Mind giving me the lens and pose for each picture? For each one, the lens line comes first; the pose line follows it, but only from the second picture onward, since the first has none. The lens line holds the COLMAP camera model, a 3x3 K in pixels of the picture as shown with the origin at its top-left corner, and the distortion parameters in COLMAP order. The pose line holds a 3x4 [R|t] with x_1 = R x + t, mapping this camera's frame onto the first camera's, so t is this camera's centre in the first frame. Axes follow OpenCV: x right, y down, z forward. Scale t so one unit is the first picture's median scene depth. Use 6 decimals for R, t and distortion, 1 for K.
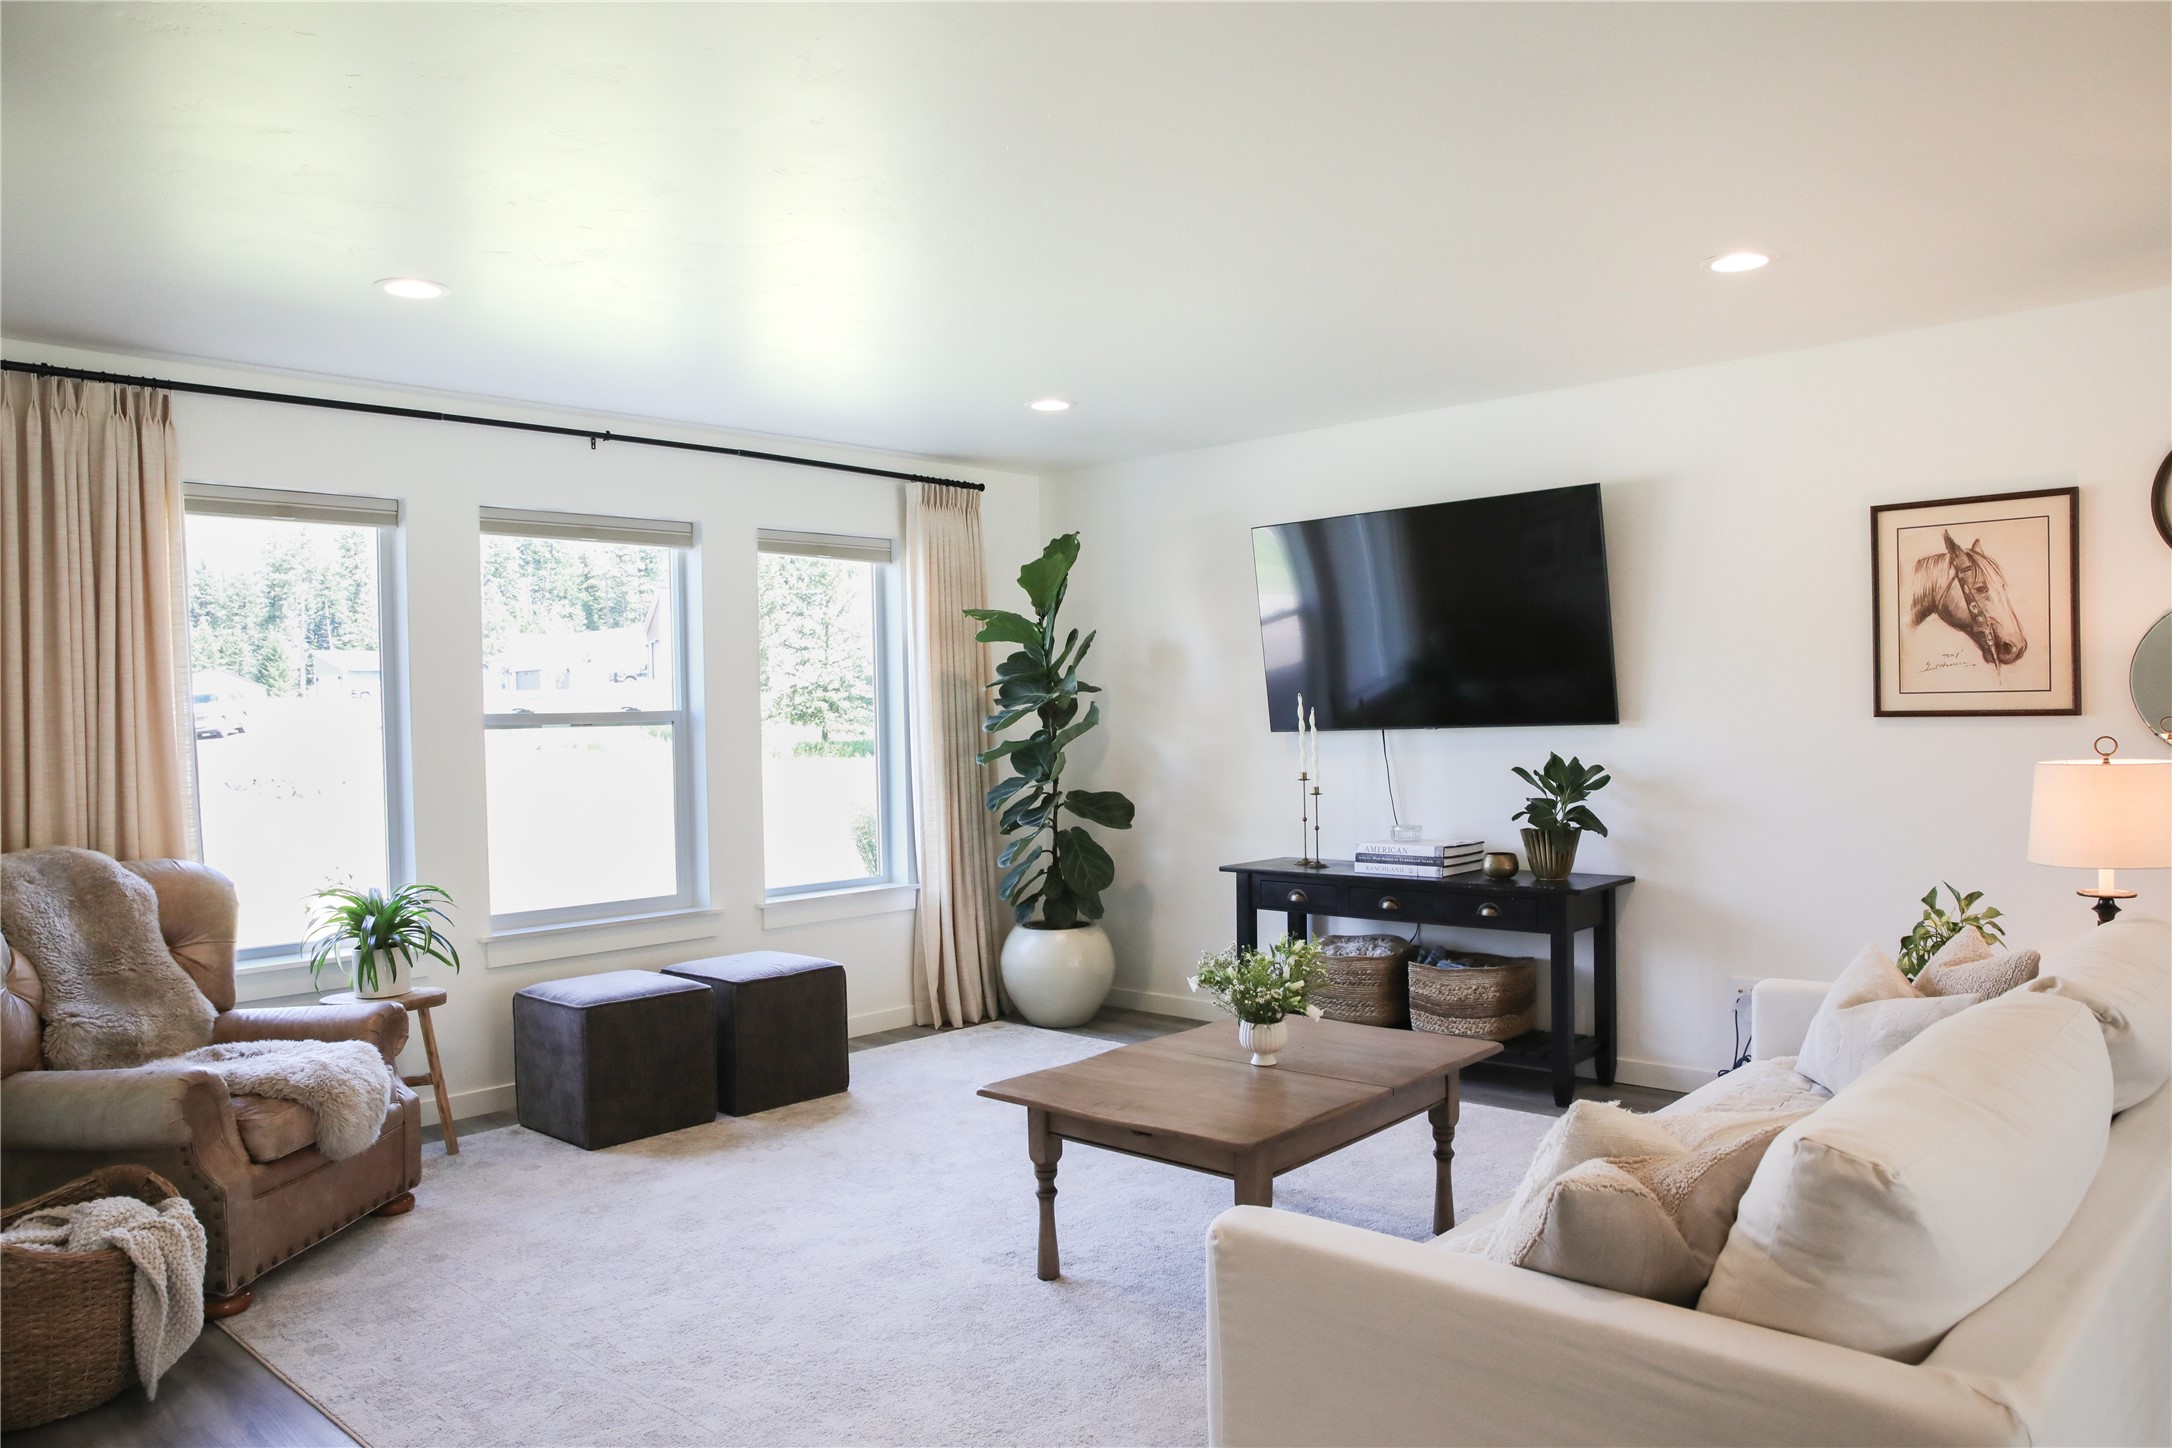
lens RADIAL K [[1499.3, 0, 1085.8], [0, 1499.3, 728.7], [0, 0, 1]] dist [-0.112076, 0.103085]
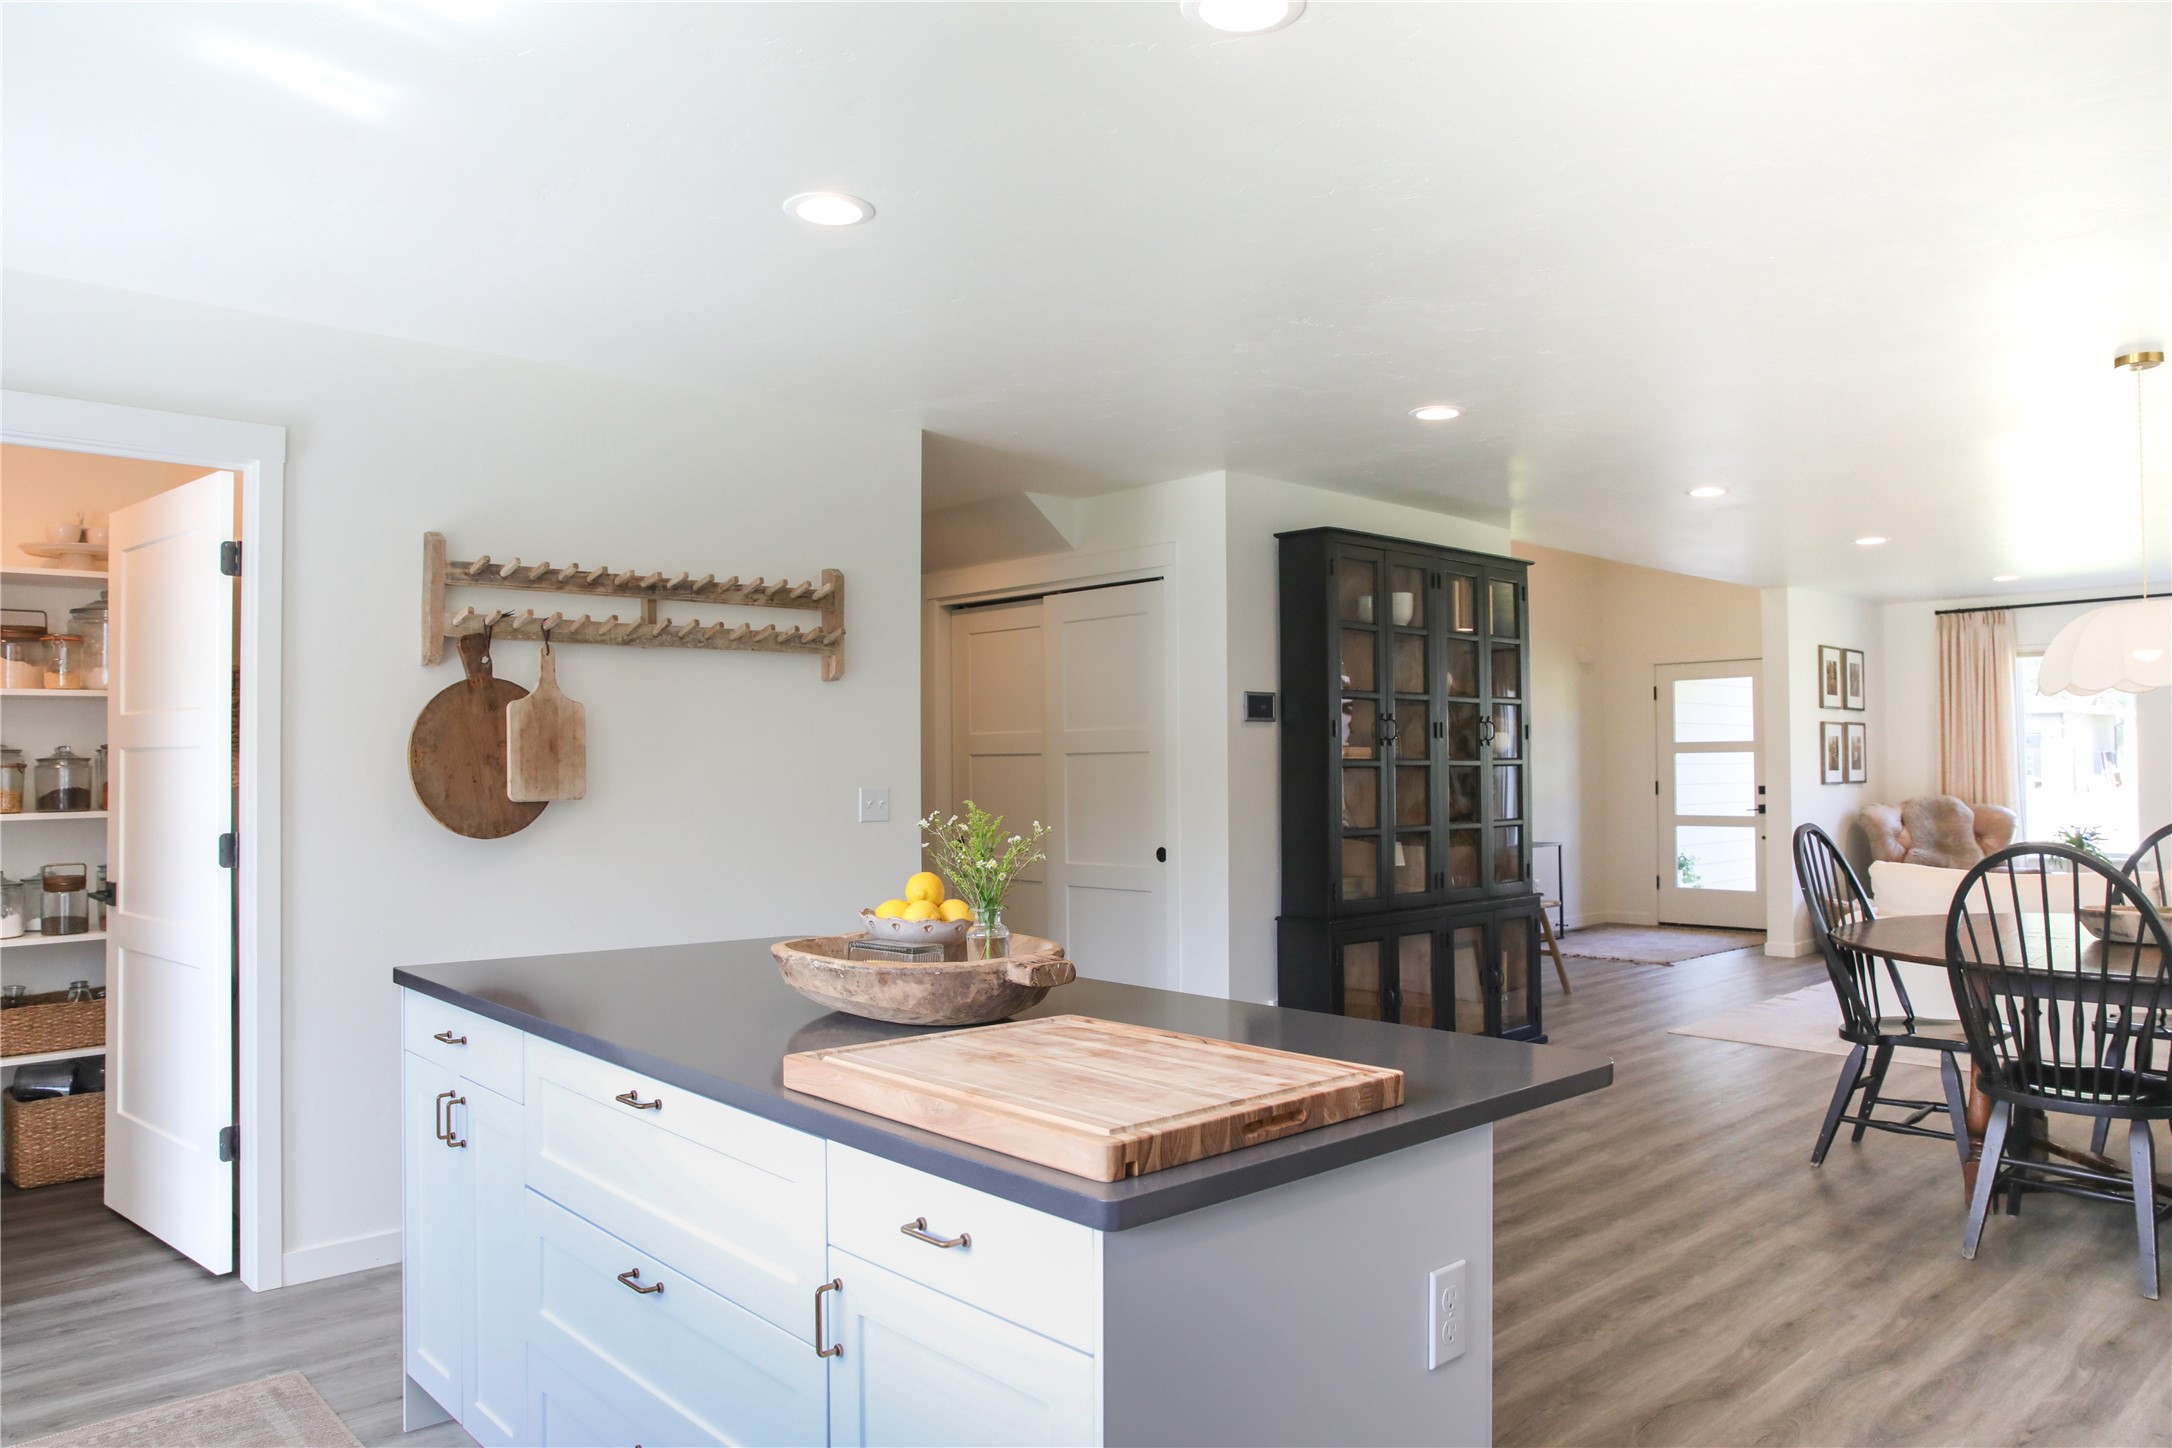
lens RADIAL K [[1499.3, 0, 1085.8], [0, 1499.3, 728.7], [0, 0, 1]] dist [-0.112076, 0.103085]
pose [[-0.061349, -0.002144, -0.998114, 1.817161], [-0.003226, 0.999993, -0.001950, -0.026869], [0.998111, 0.003100, -0.061356, -0.355965]]
